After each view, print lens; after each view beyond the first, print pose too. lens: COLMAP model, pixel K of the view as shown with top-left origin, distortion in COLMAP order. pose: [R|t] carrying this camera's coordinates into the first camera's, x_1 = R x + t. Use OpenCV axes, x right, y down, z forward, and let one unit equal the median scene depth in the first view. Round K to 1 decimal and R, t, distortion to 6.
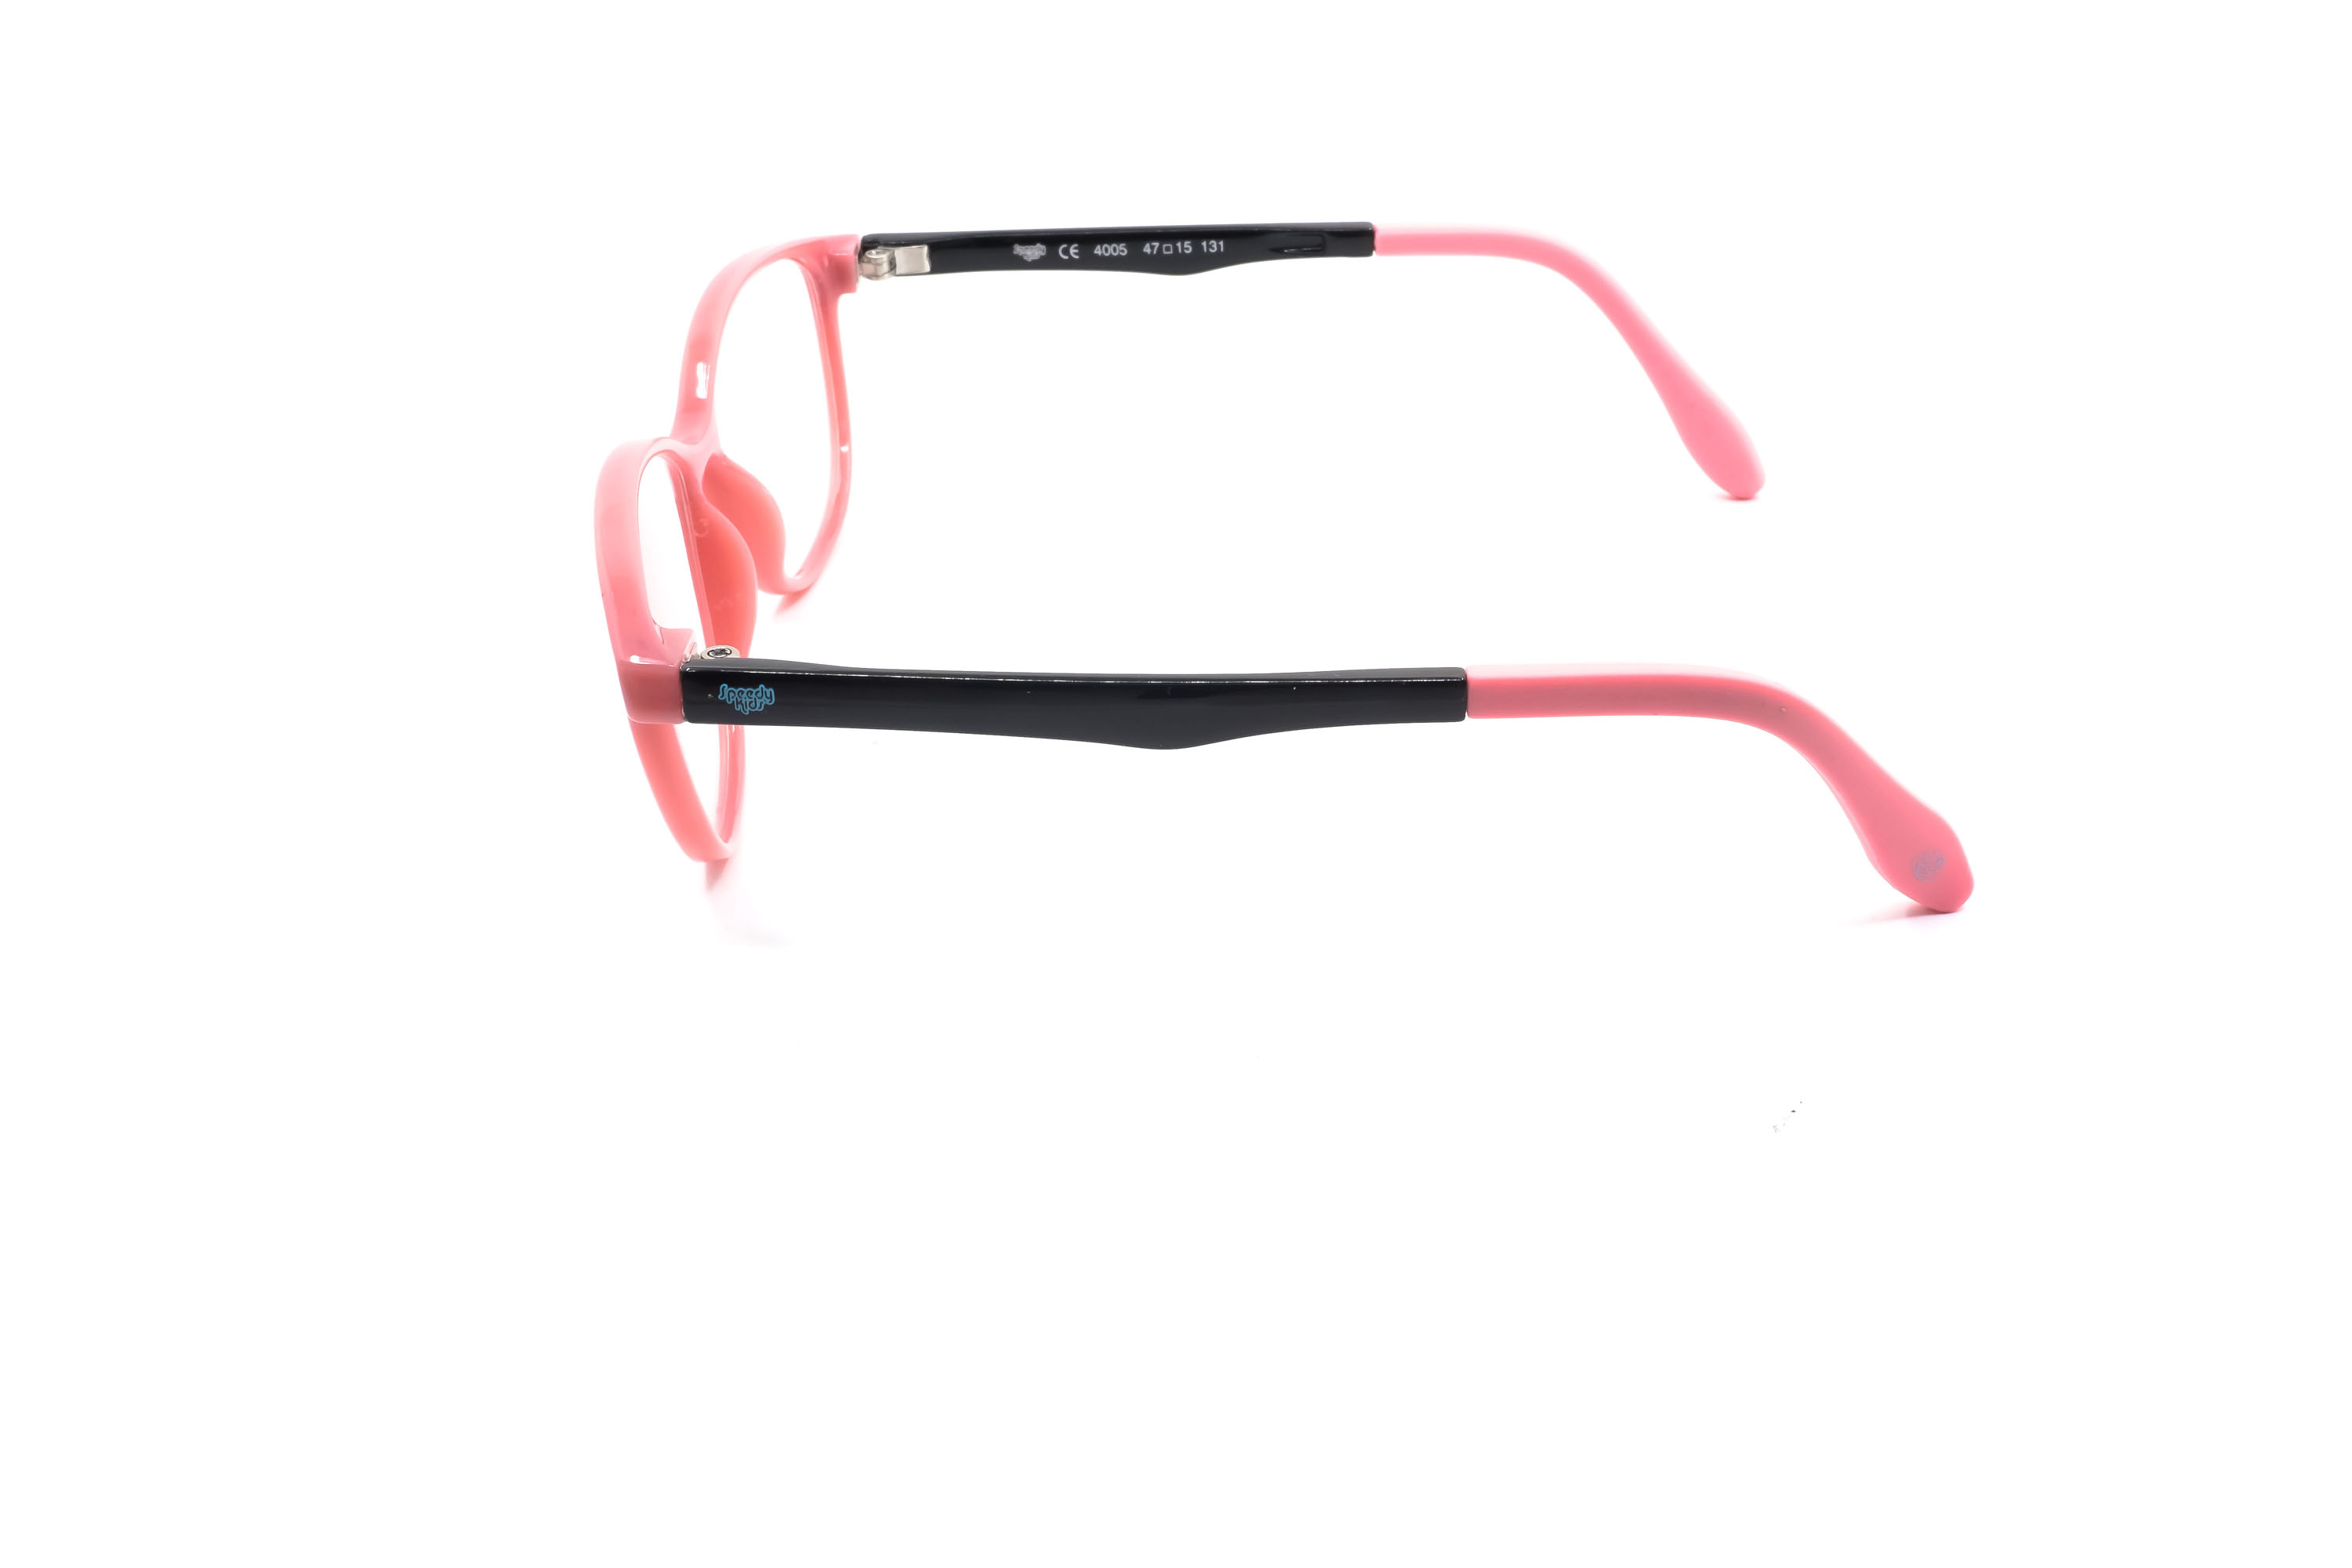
lens RADIAL K [[2373.3, 0, 1176.0], [0, 2373.3, 784.0], [0, 0, 1]] dist [0.045847, -0.002273]
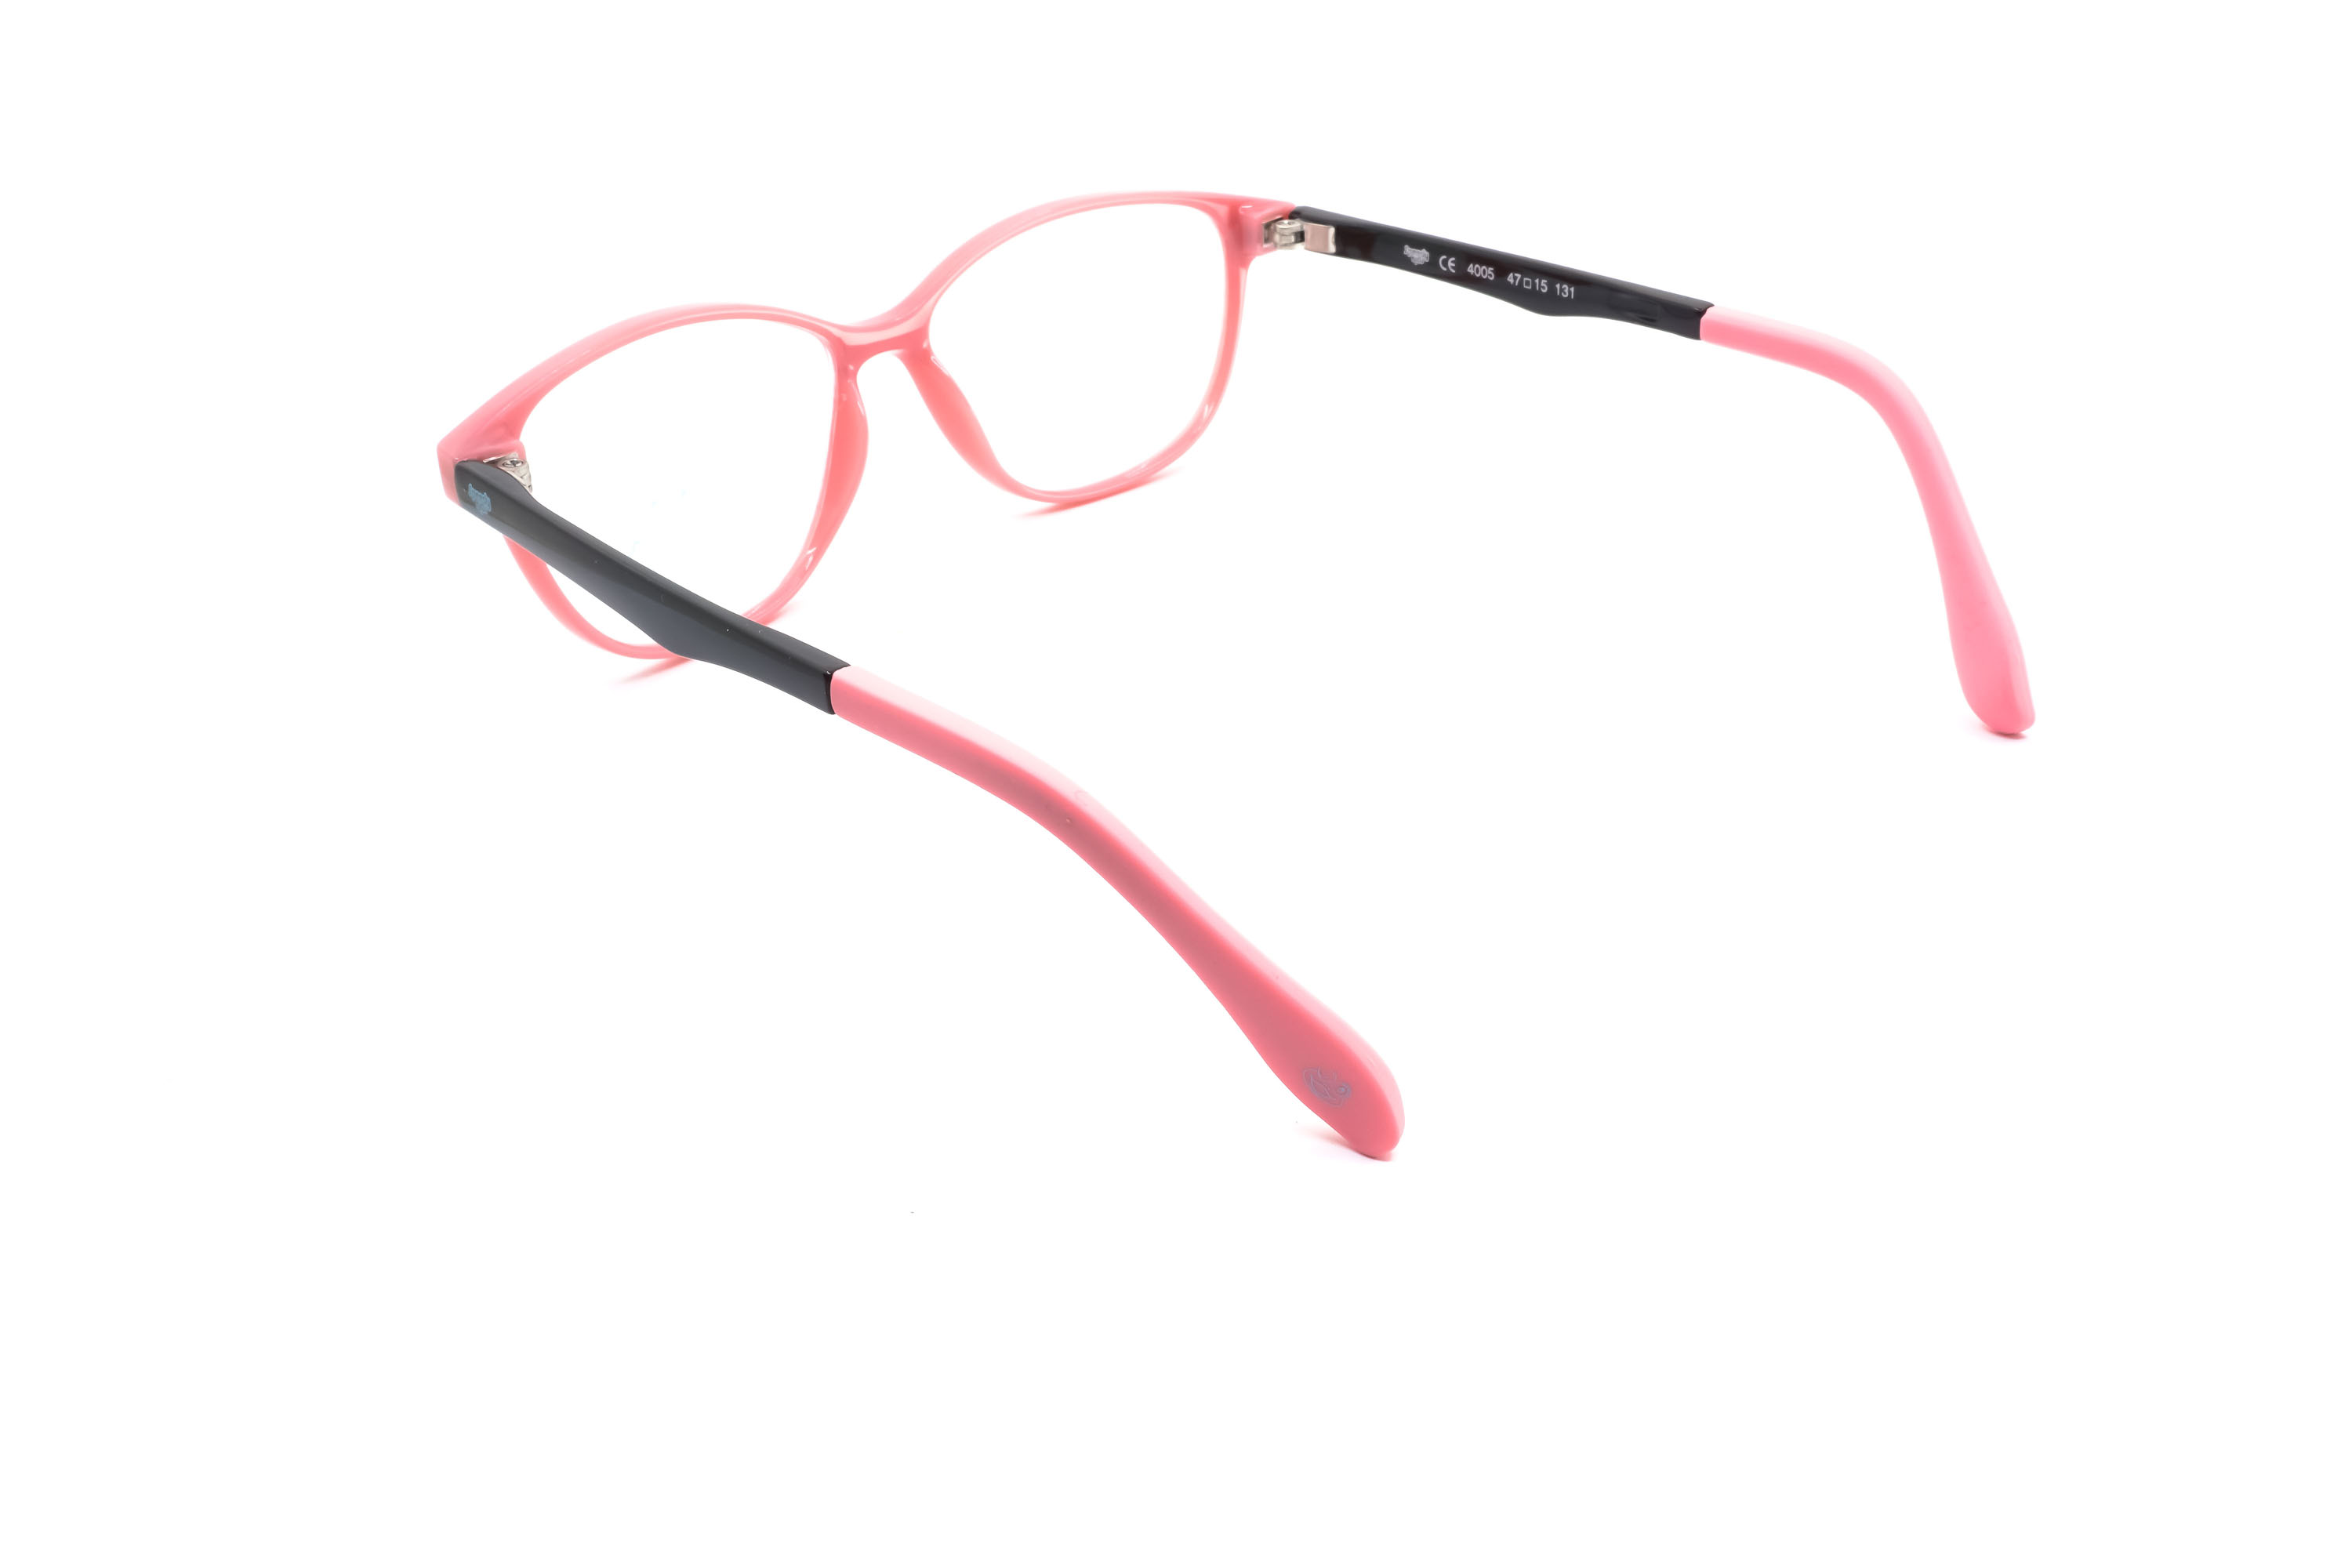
lens RADIAL K [[2373.3, 0, 1176.0], [0, 2373.3, 784.0], [0, 0, 1]] dist [0.045847, -0.002273]
pose [[0.714316, 0.349621, -0.606232, 0.543906], [-0.342401, 0.930100, 0.132953, -0.117660], [0.610340, 0.112604, 0.784096, 0.193240]]
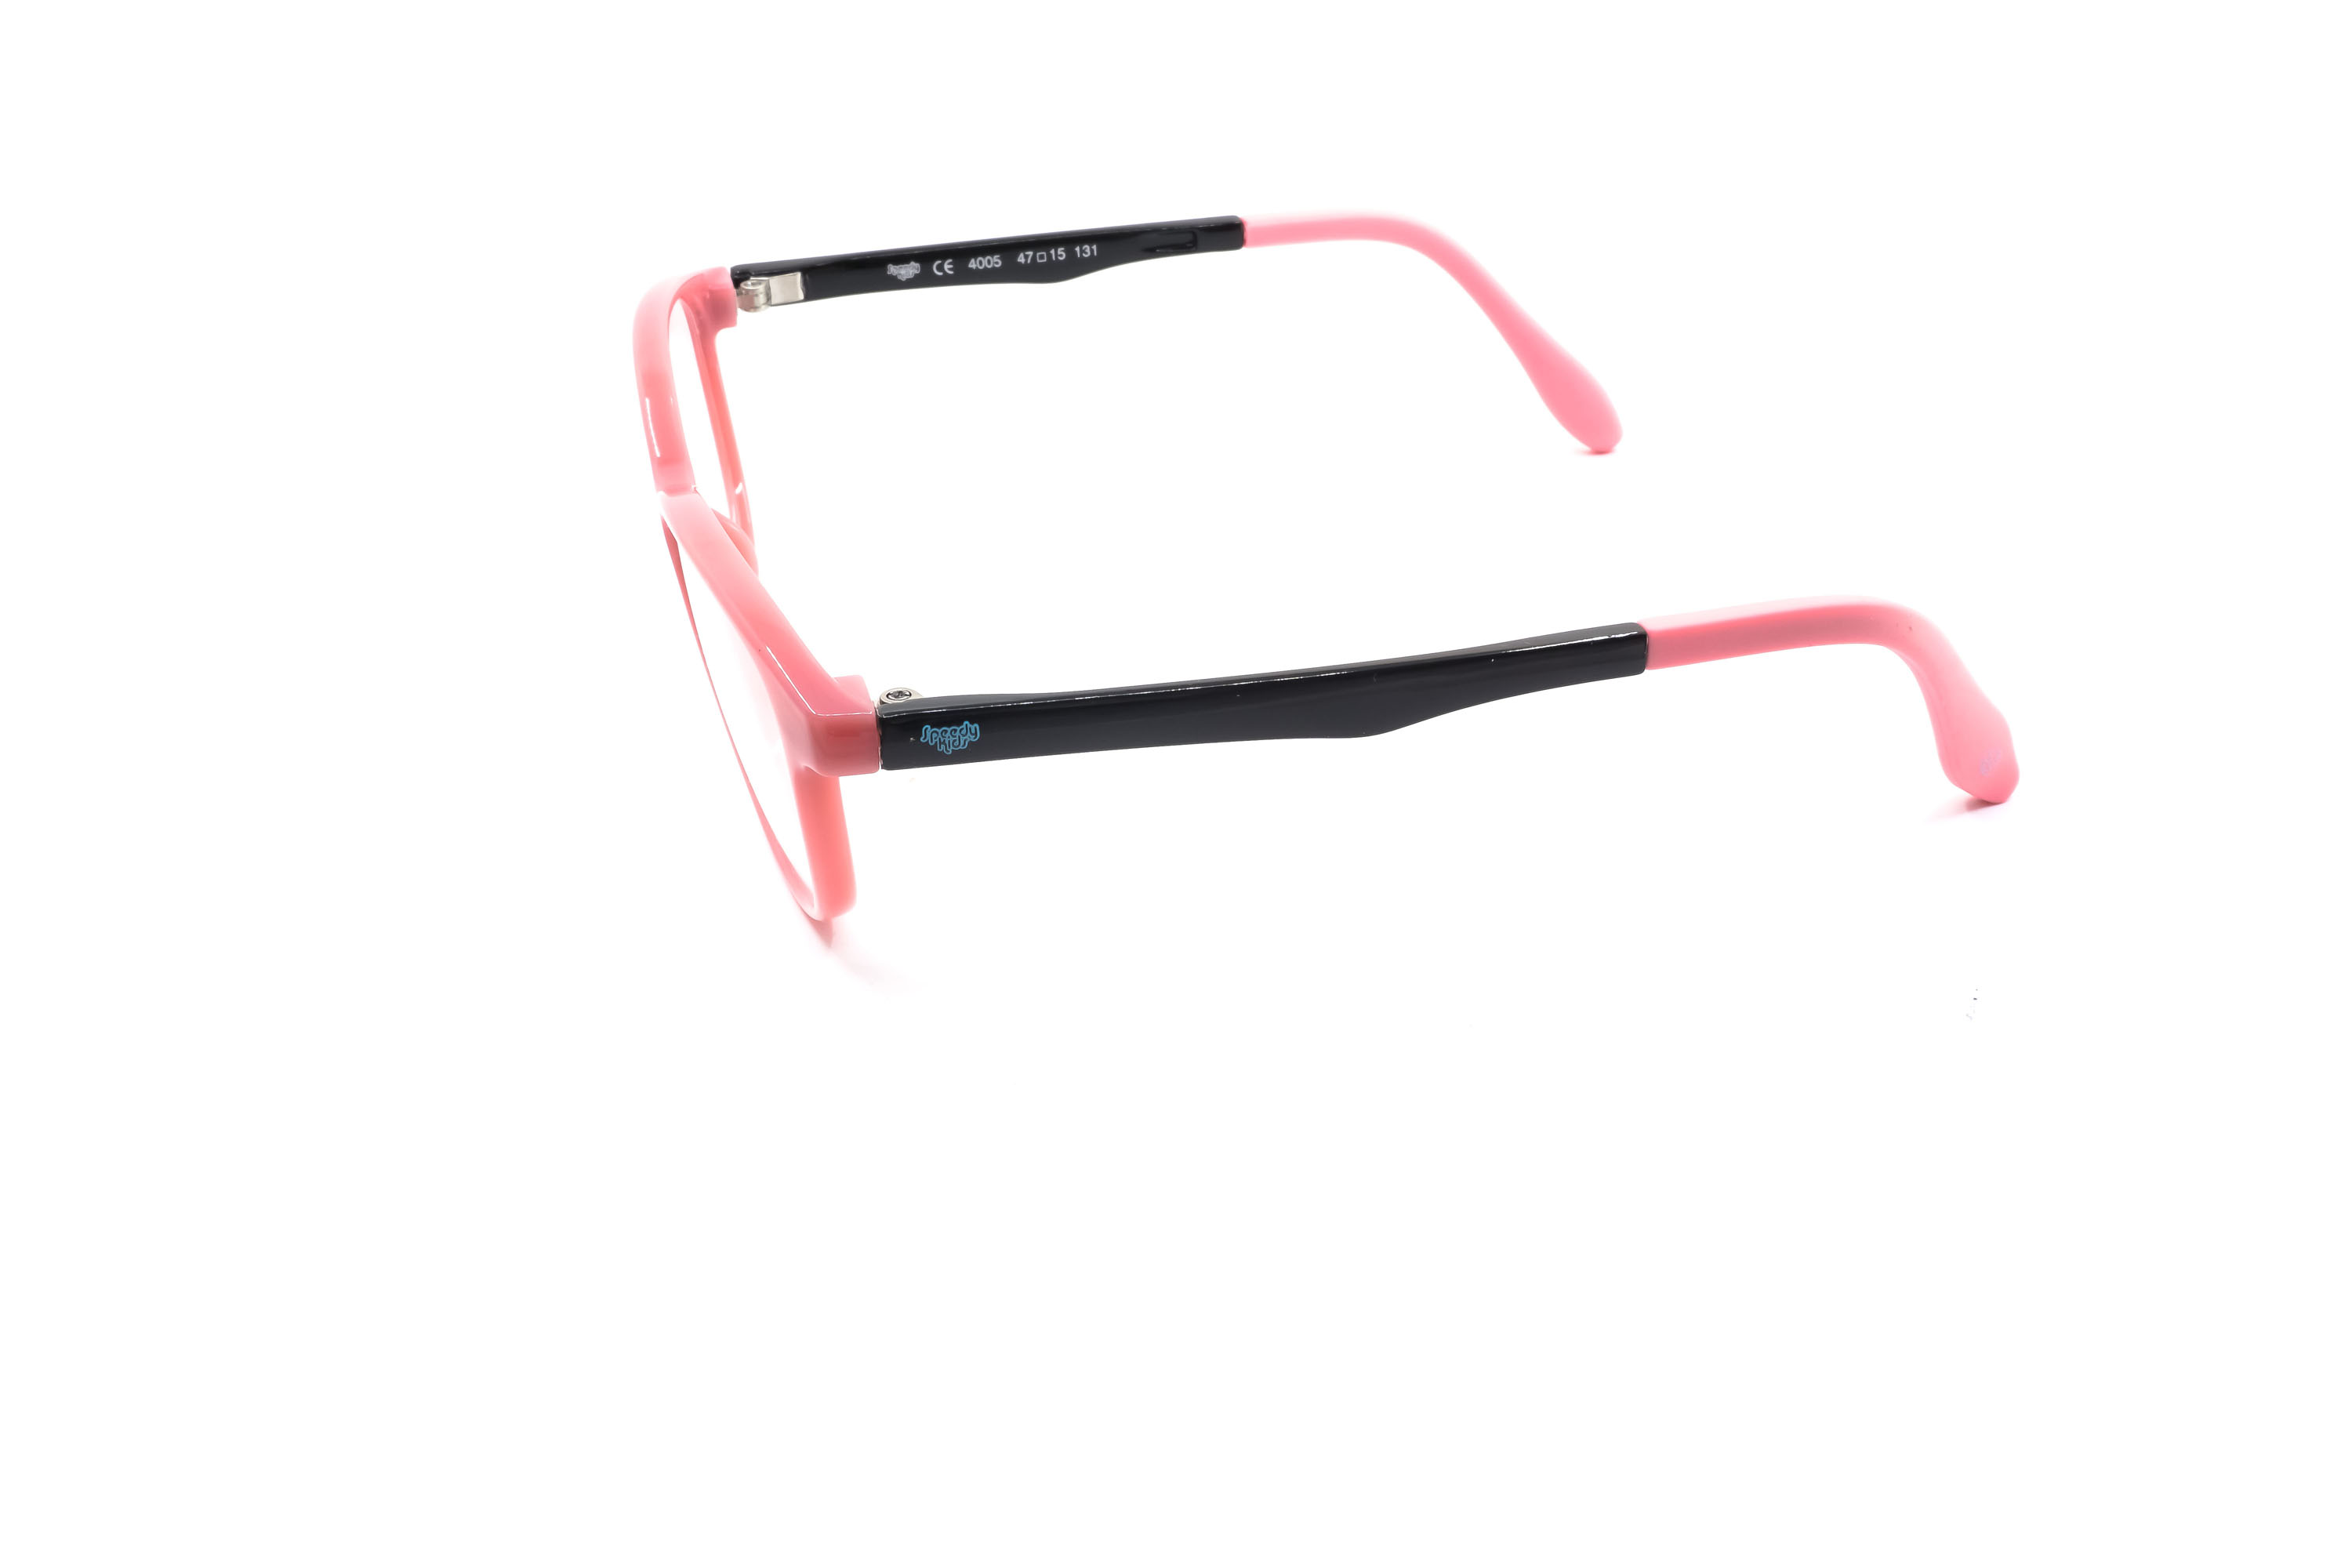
lens RADIAL K [[2373.3, 0, 1176.0], [0, 2373.3, 784.0], [0, 0, 1]] dist [0.045847, -0.002273]
pose [[0.965161, -0.127418, 0.228536, -0.205827], [0.127946, 0.991701, 0.012565, -0.011370], [-0.228241, 0.017113, 0.973454, 0.020903]]
